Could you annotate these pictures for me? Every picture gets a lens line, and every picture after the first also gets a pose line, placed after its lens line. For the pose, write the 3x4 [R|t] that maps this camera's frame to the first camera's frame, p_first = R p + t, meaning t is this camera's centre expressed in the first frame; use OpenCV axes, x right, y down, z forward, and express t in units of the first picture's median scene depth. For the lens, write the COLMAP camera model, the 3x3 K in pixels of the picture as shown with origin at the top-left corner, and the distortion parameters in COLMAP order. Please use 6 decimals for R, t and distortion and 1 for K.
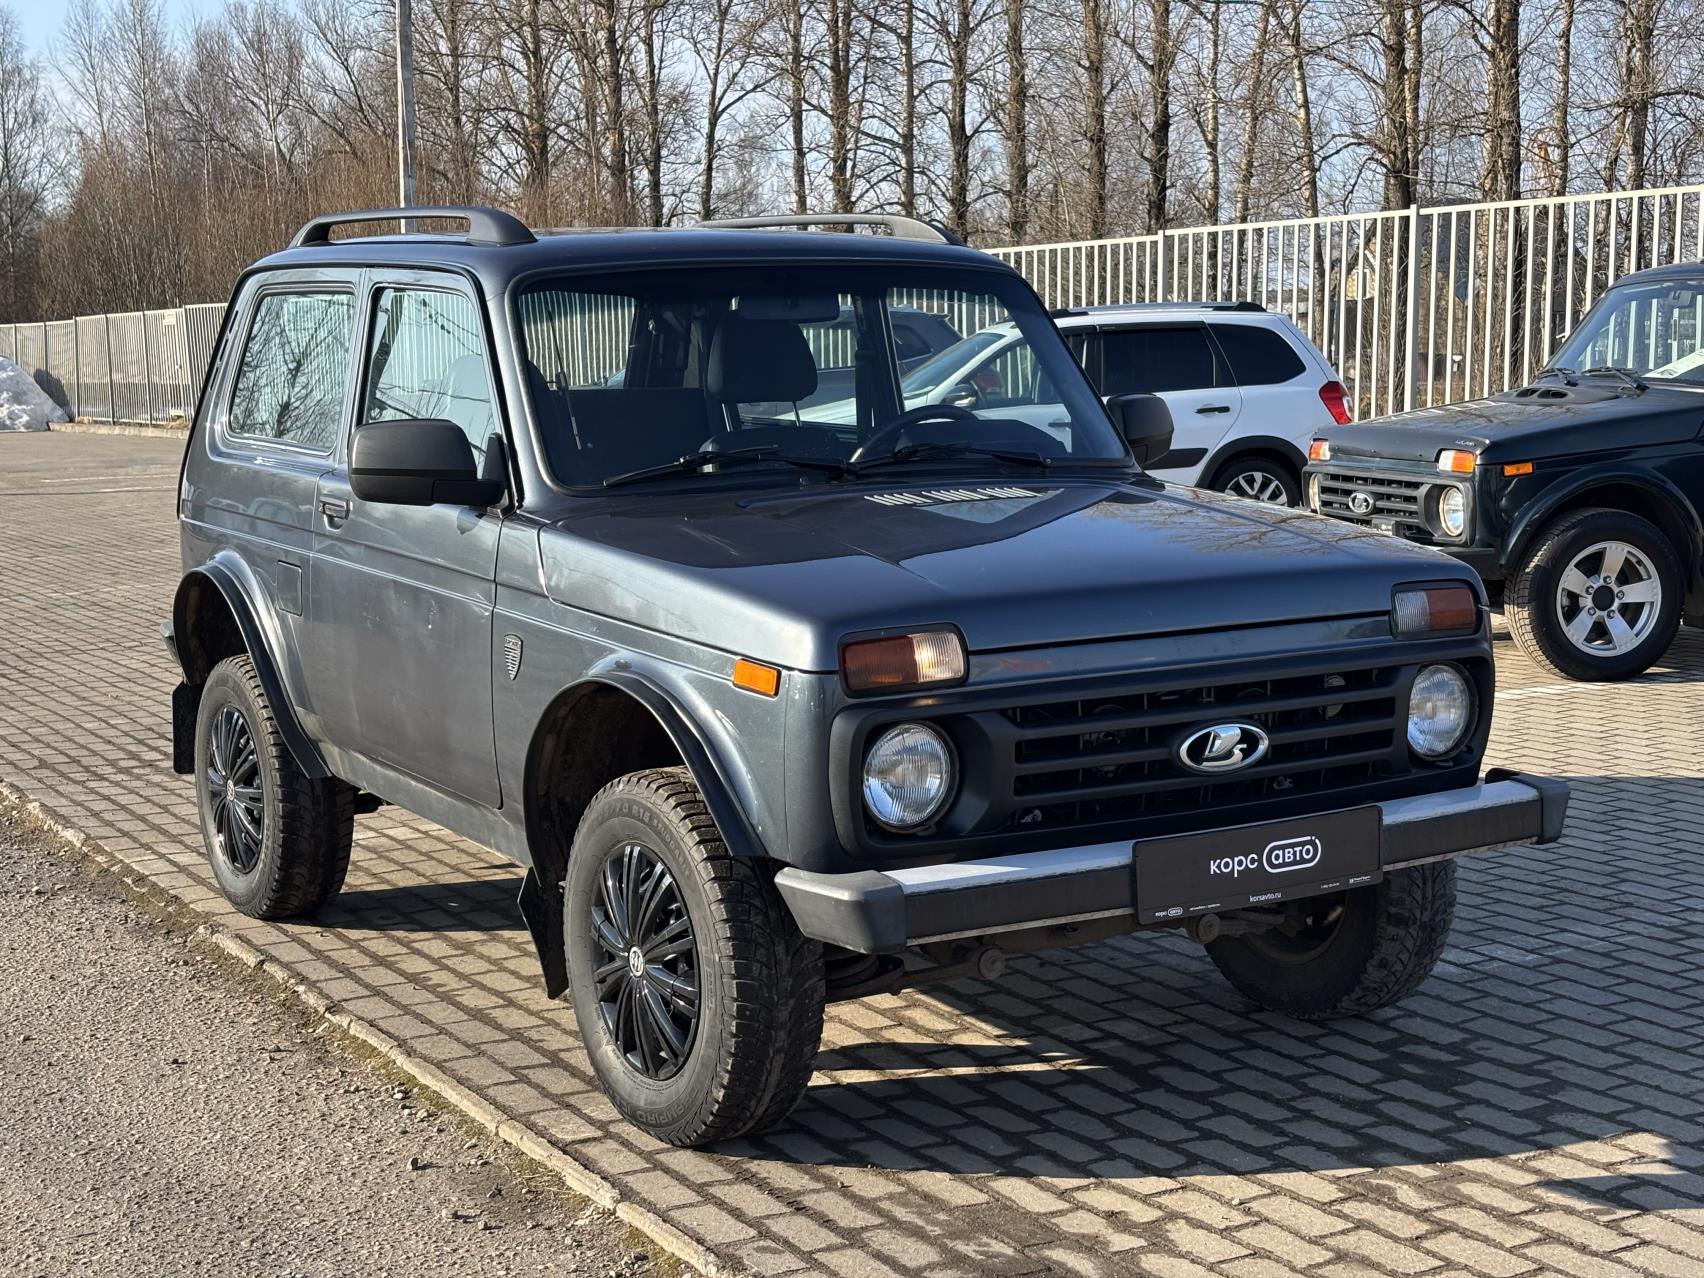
lens RADIAL K [[2551.3, 0, 850.9], [0, 2551.3, 613.1], [0, 0, 1]] dist [0.222383, -0.766718]
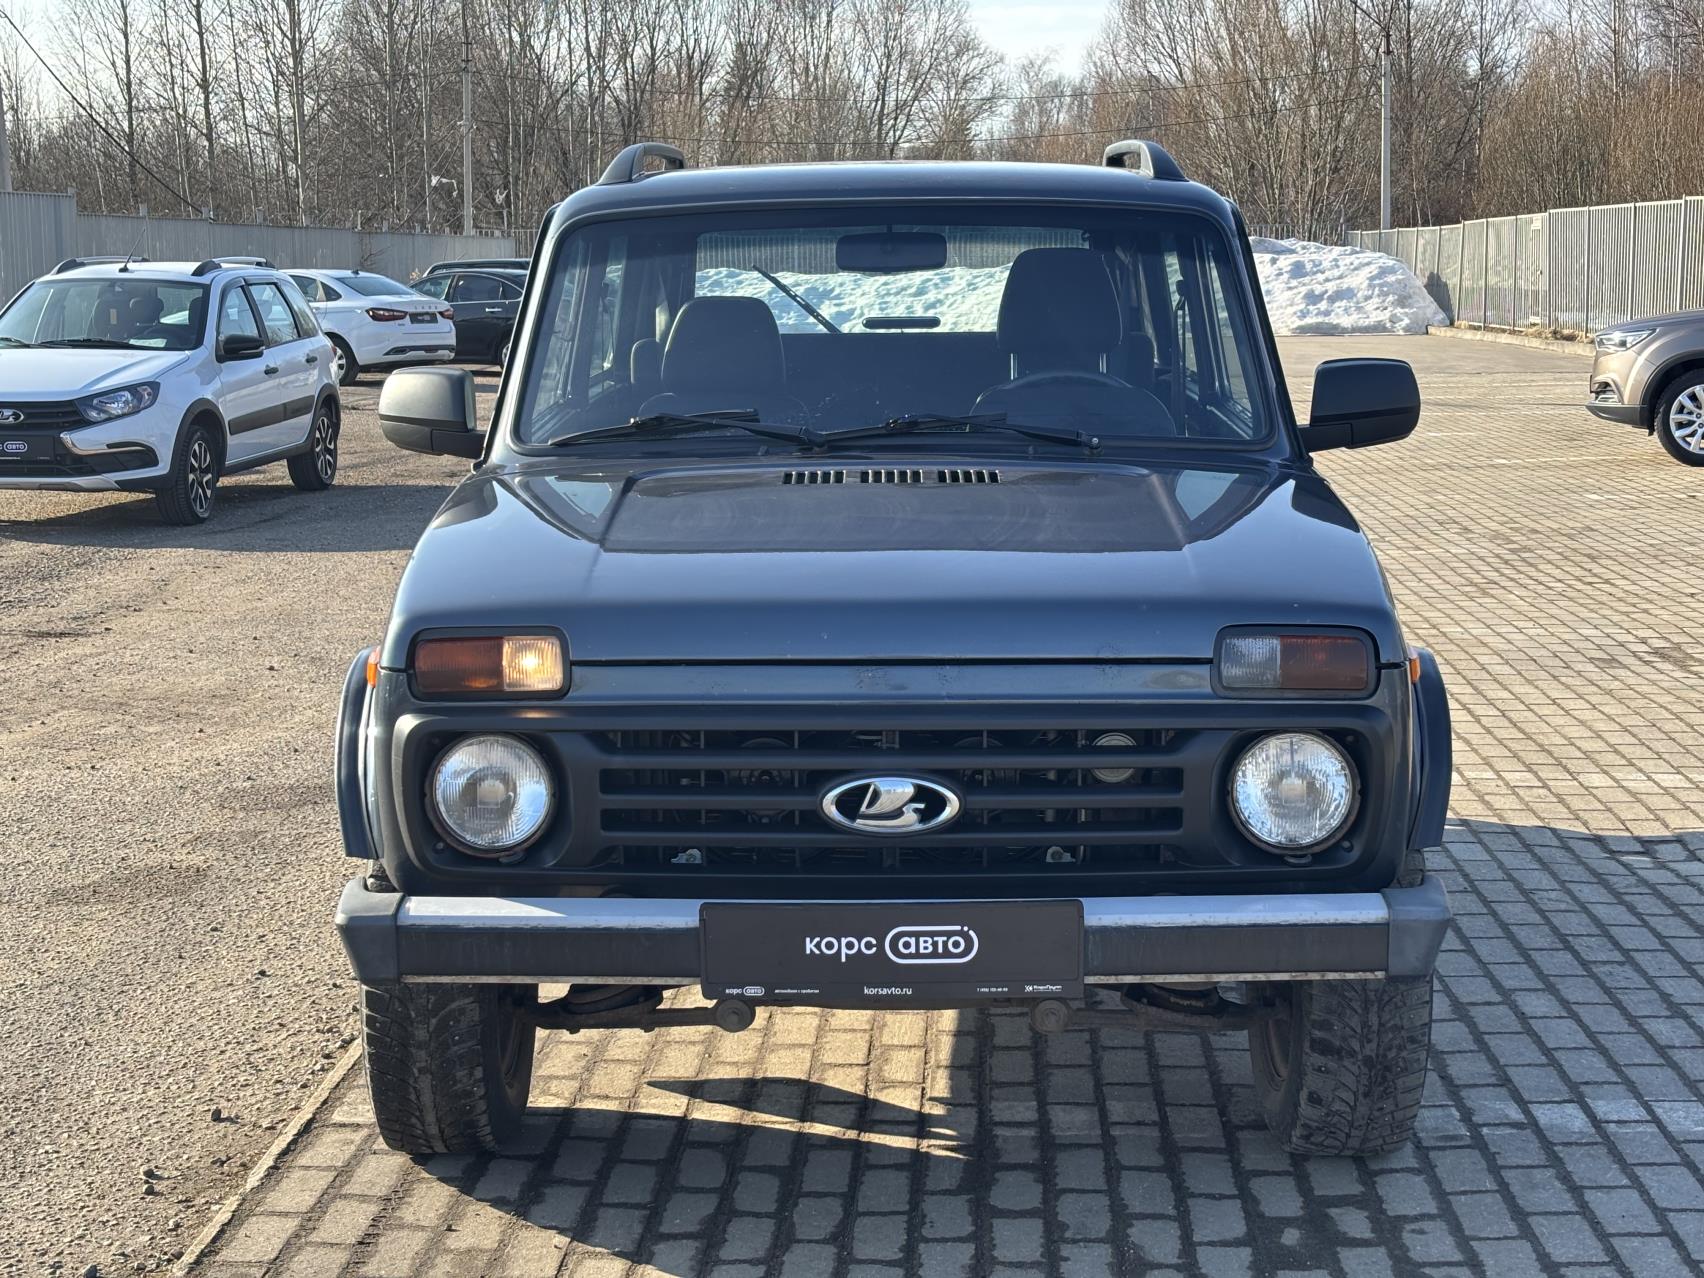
lens RADIAL K [[2551.3, 0, 850.9], [0, 2551.3, 613.1], [0, 0, 1]] dist [0.222383, -0.766718]
pose [[0.843364, 0.088382, -0.530024, 0.544352], [-0.068159, 0.996008, 0.057632, -0.054017], [0.533002, -0.012479, 0.846022, 0.280531]]
